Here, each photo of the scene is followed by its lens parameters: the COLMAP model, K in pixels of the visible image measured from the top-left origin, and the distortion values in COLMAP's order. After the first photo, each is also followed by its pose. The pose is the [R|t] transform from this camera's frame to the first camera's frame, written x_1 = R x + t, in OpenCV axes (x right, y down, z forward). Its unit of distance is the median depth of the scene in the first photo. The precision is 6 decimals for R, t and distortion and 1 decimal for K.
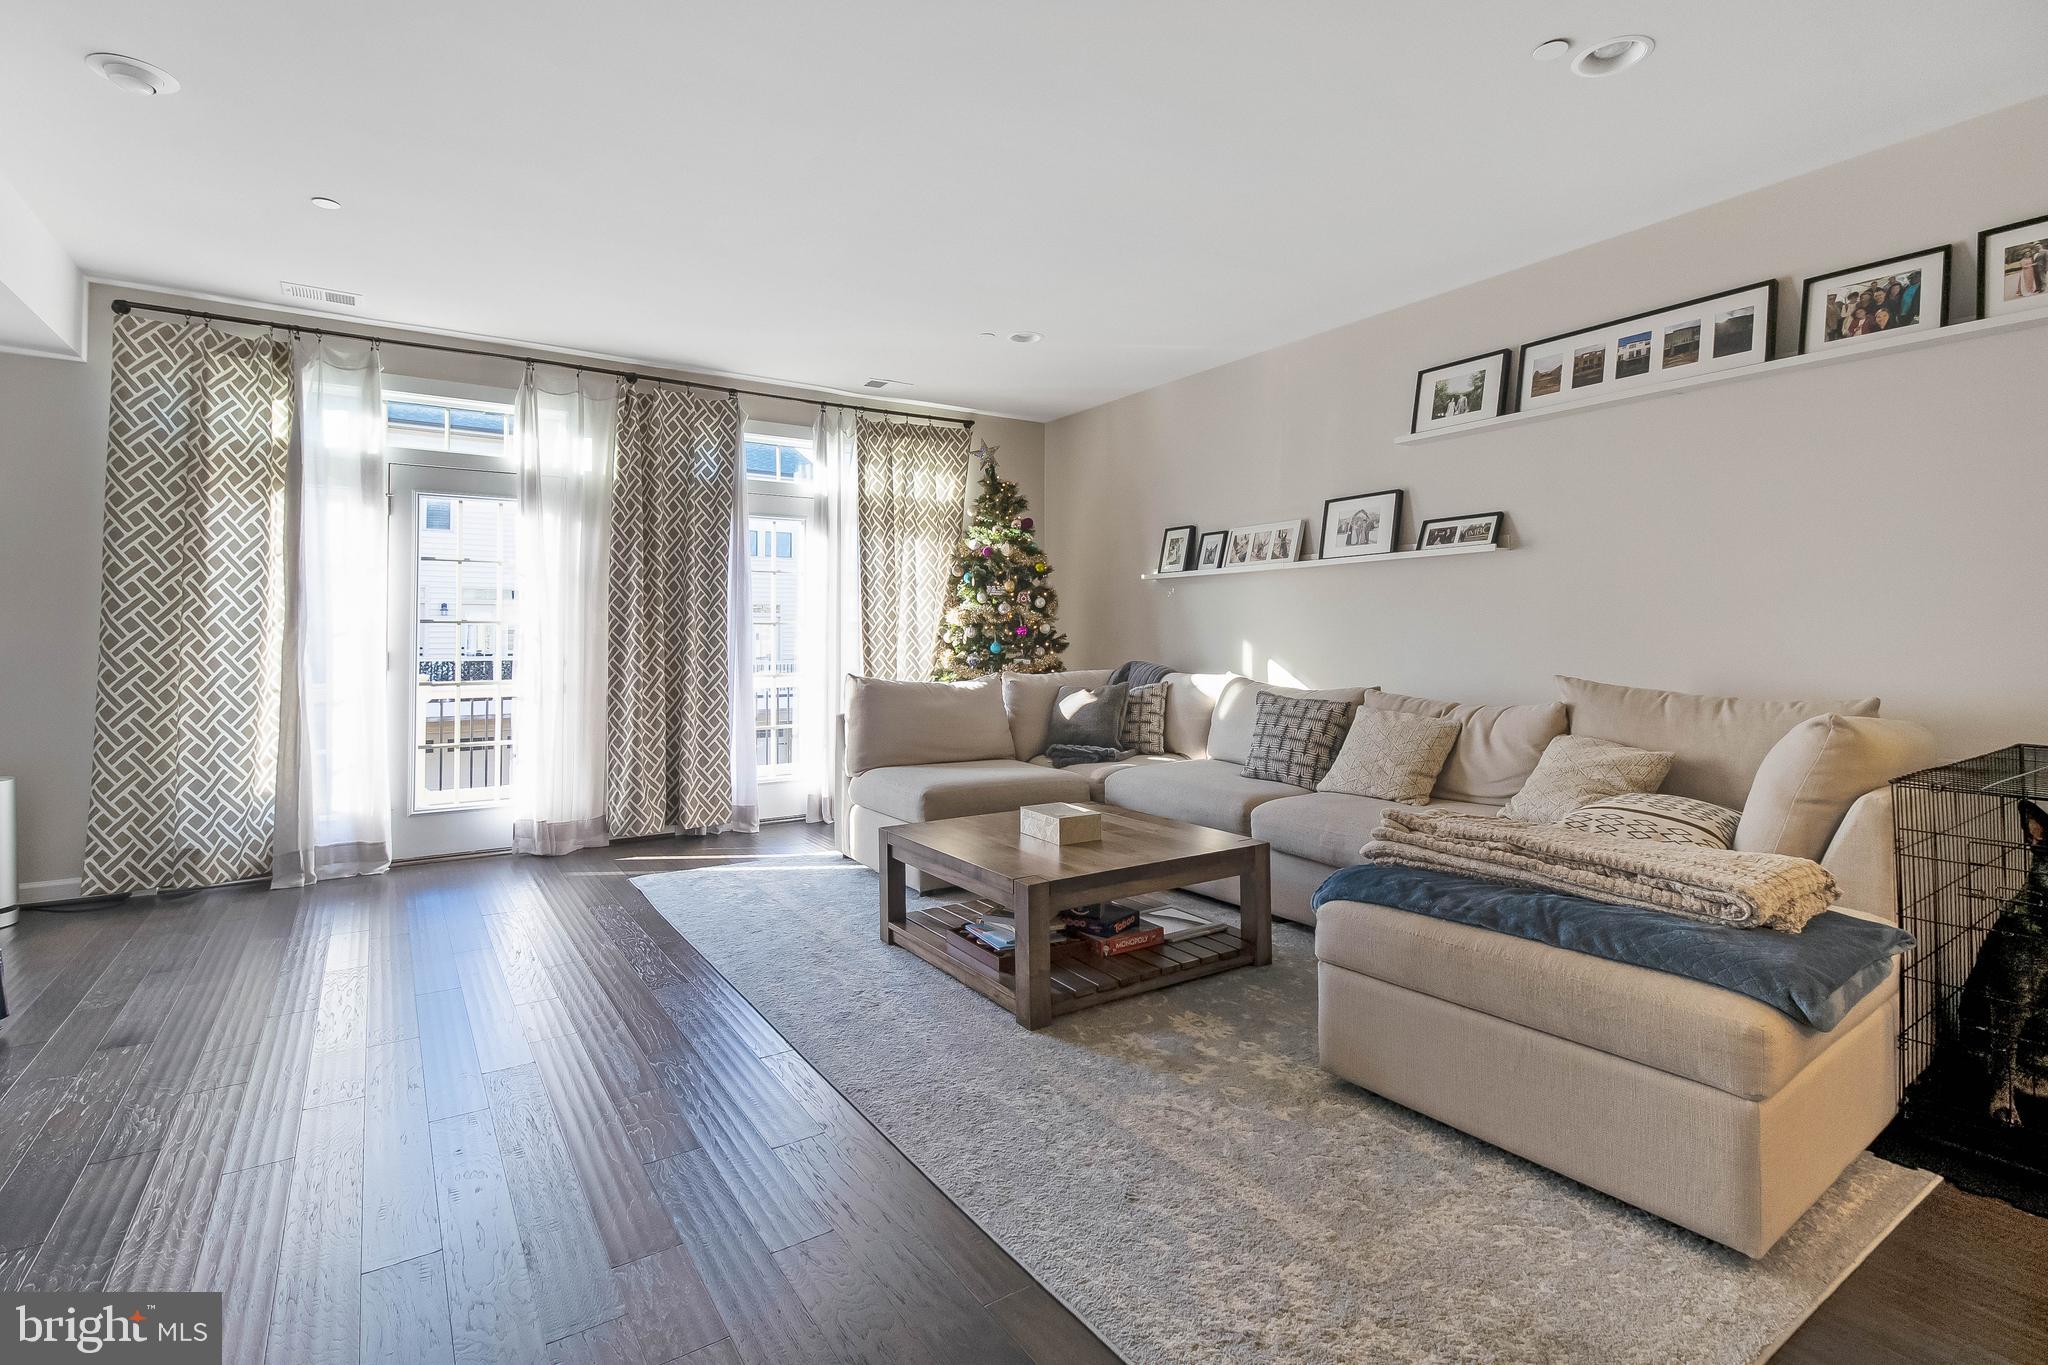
lens RADIAL K [[952.9, 0, 1020.7], [0, 952.9, 624.6], [0, 0, 1]] dist [0.018804, -0.013726]
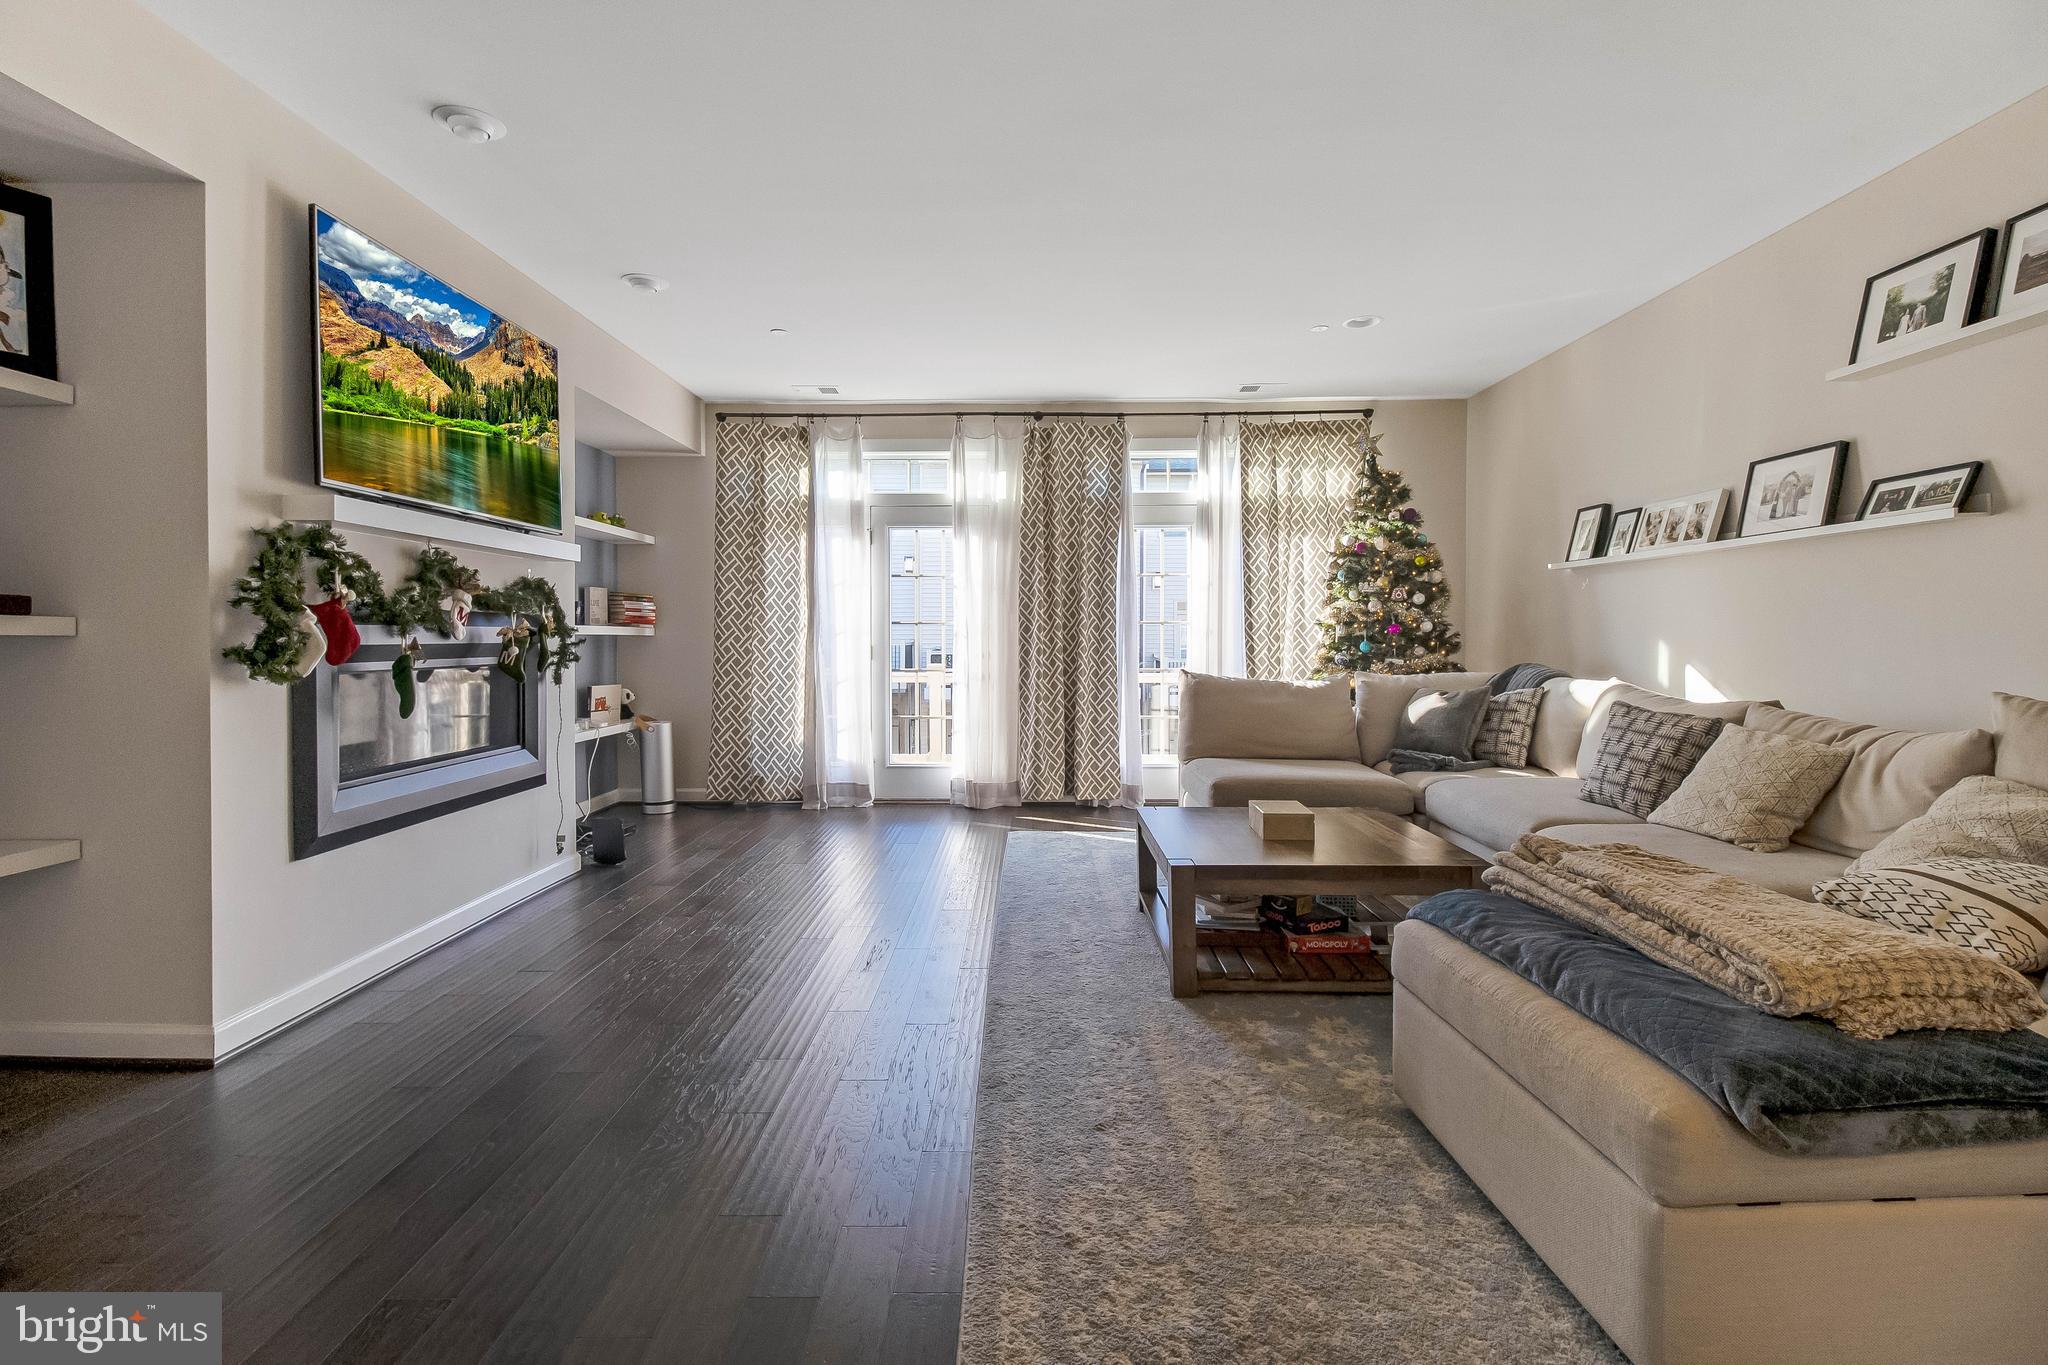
lens RADIAL K [[947.4, 0, 1020.4], [0, 947.4, 658.3], [0, 0, 1]] dist [0.018288, -0.013496]
pose [[0.826084, 0.015560, -0.563332, 0.282673], [0.006318, 0.999300, 0.036867, -0.002164], [0.563512, -0.034014, 0.825408, 0.010963]]
